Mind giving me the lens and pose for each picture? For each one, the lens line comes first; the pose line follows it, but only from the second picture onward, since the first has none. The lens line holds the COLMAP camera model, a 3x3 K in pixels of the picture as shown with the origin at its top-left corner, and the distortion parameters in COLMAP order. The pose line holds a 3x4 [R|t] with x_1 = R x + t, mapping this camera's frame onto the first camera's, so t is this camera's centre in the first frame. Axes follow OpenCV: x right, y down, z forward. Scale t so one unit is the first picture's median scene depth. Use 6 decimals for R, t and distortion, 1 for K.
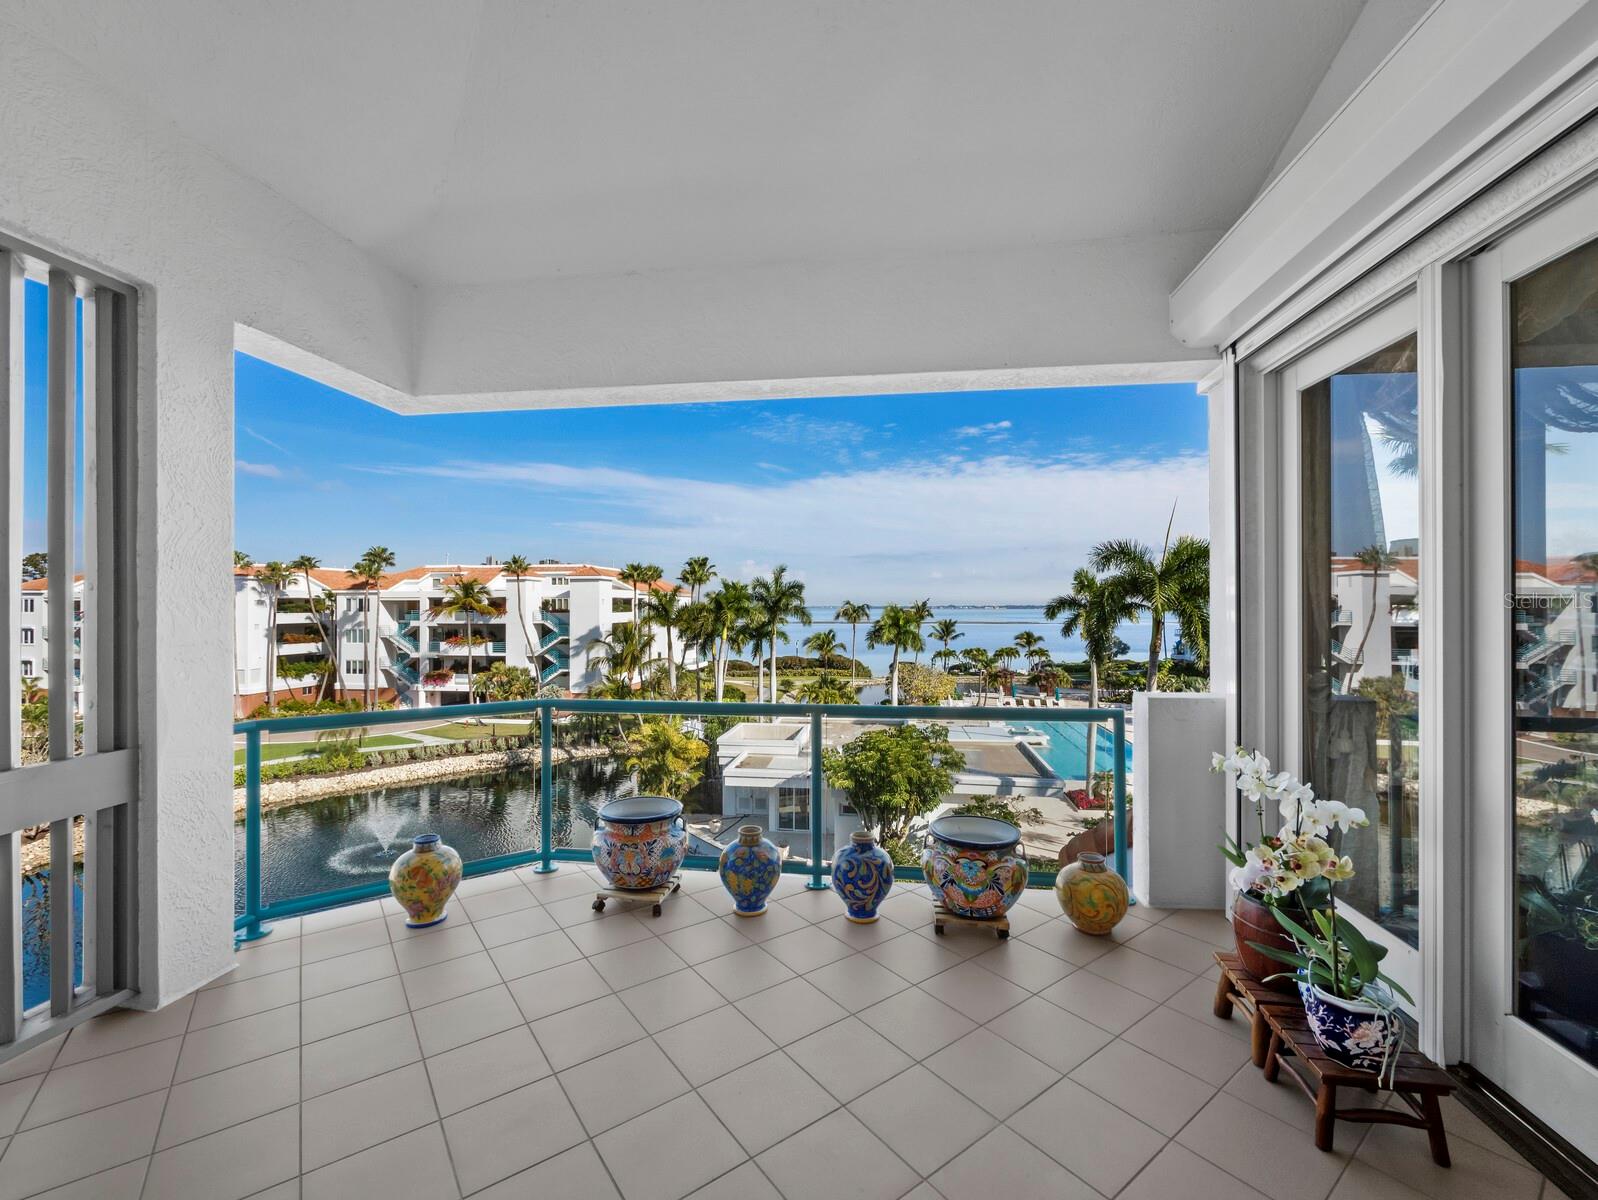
lens RADIAL K [[668.6, 0, 798.7], [0, 668.6, 602.2], [0, 0, 1]] dist [-0.015915, 0.000237]
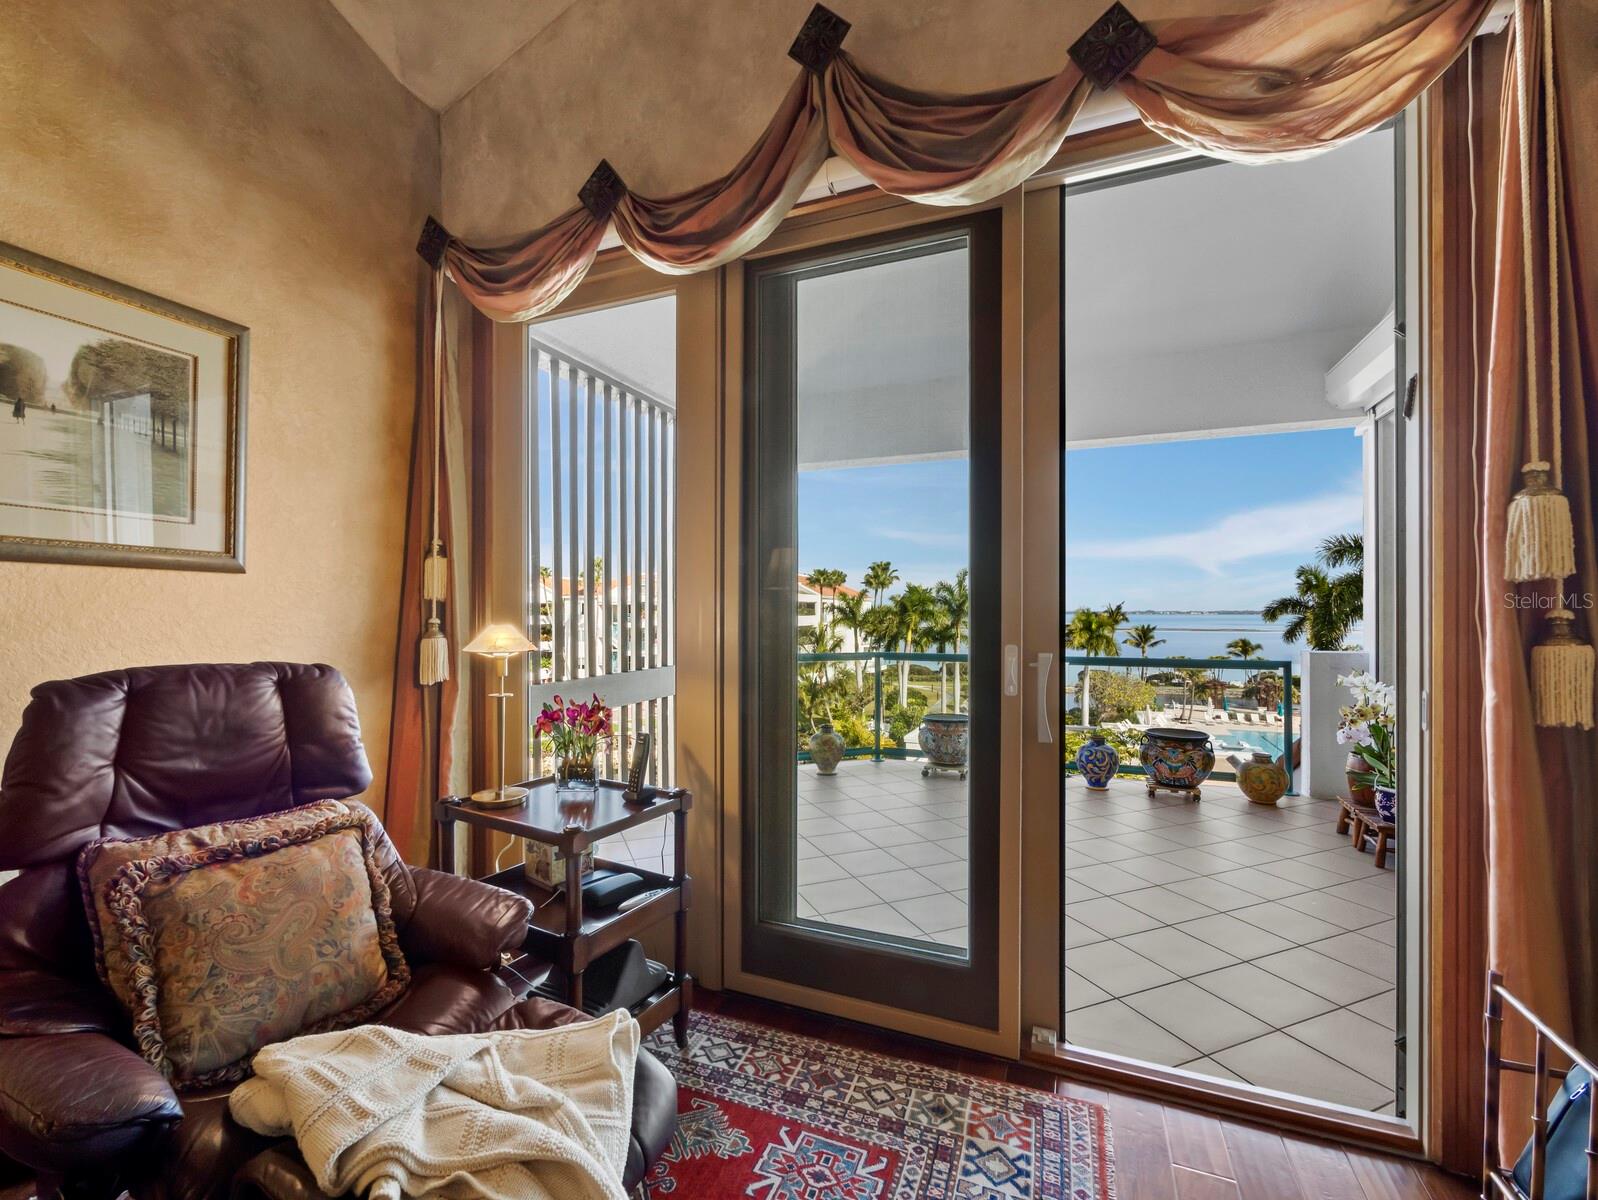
lens RADIAL K [[677.8, 0, 804.6], [0, 677.8, 612.4], [0, 0, 1]] dist [-0.007919, 0.000850]
pose [[0.969602, 0.001076, -0.244683, -0.010410], [0.000752, 0.999973, 0.007374, 0.002640], [0.244685, -0.007334, 0.969575, -0.040162]]
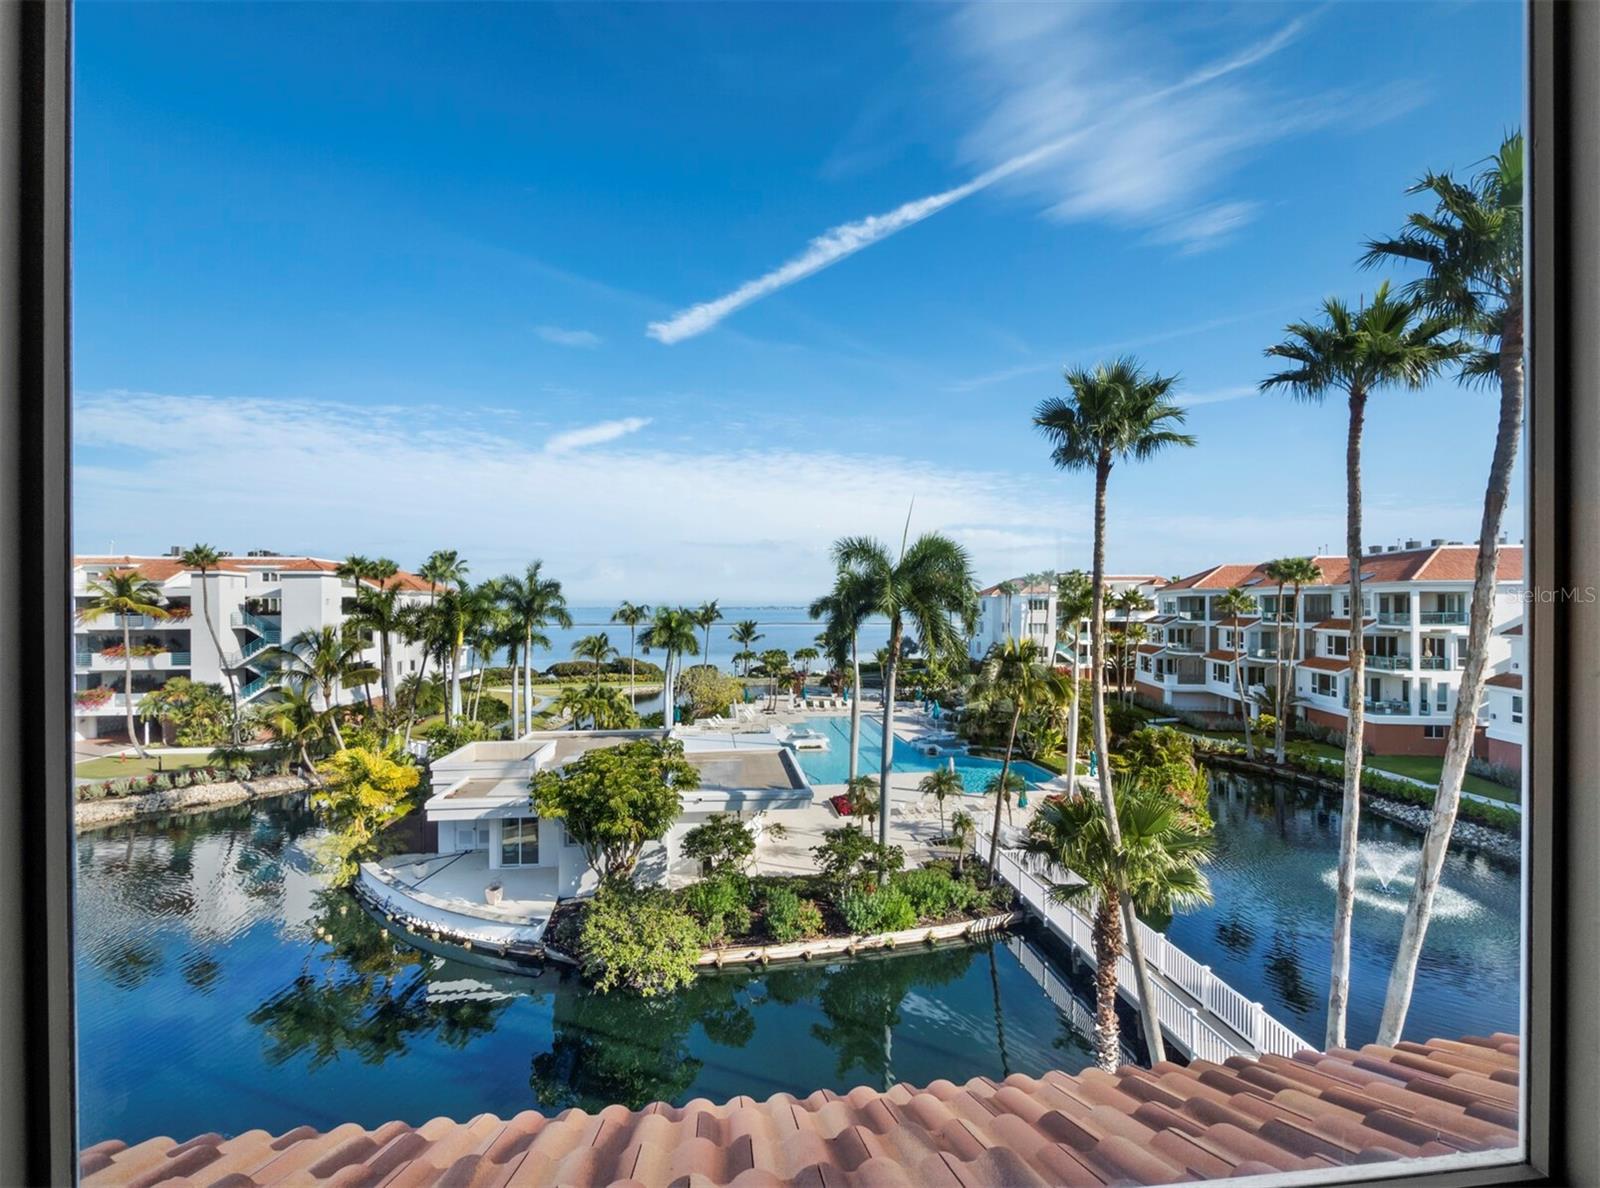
lens RADIAL K [[682.5, 0, 785.7], [0, 682.5, 609.3], [0, 0, 1]] dist [-0.002433, 0.000031]
pose [[0.970080, -0.001332, 0.242782, 0.072005], [-0.000870, 0.999959, 0.008962, 0.000519], [-0.242784, -0.008905, 0.970040, 0.038531]]
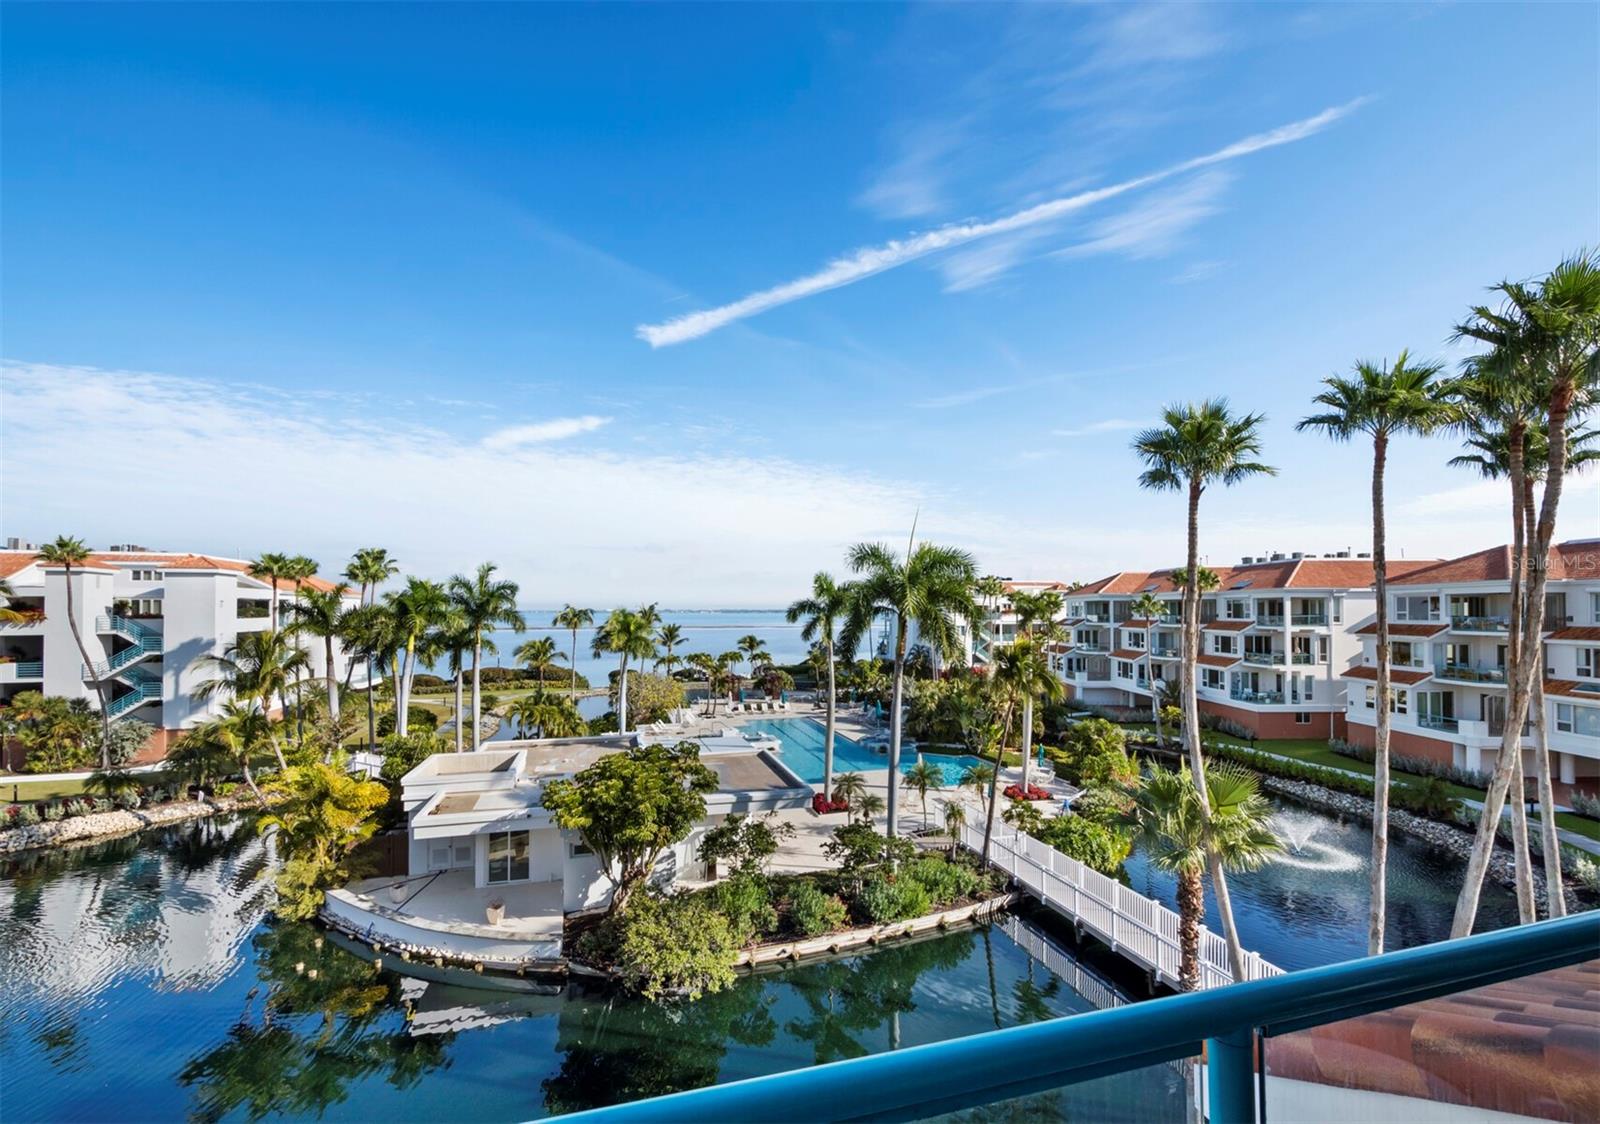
lens RADIAL K [[685.0, 0, 800.0], [0, 685.0, 601.0], [0, 0, 1]] dist [-0.002479, -0.000037]
pose [[0.914666, 0.005888, 0.404167, -0.013956], [-0.002737, 0.999961, -0.008374, 0.000924], [-0.404201, 0.006553, 0.914647, 0.051897]]
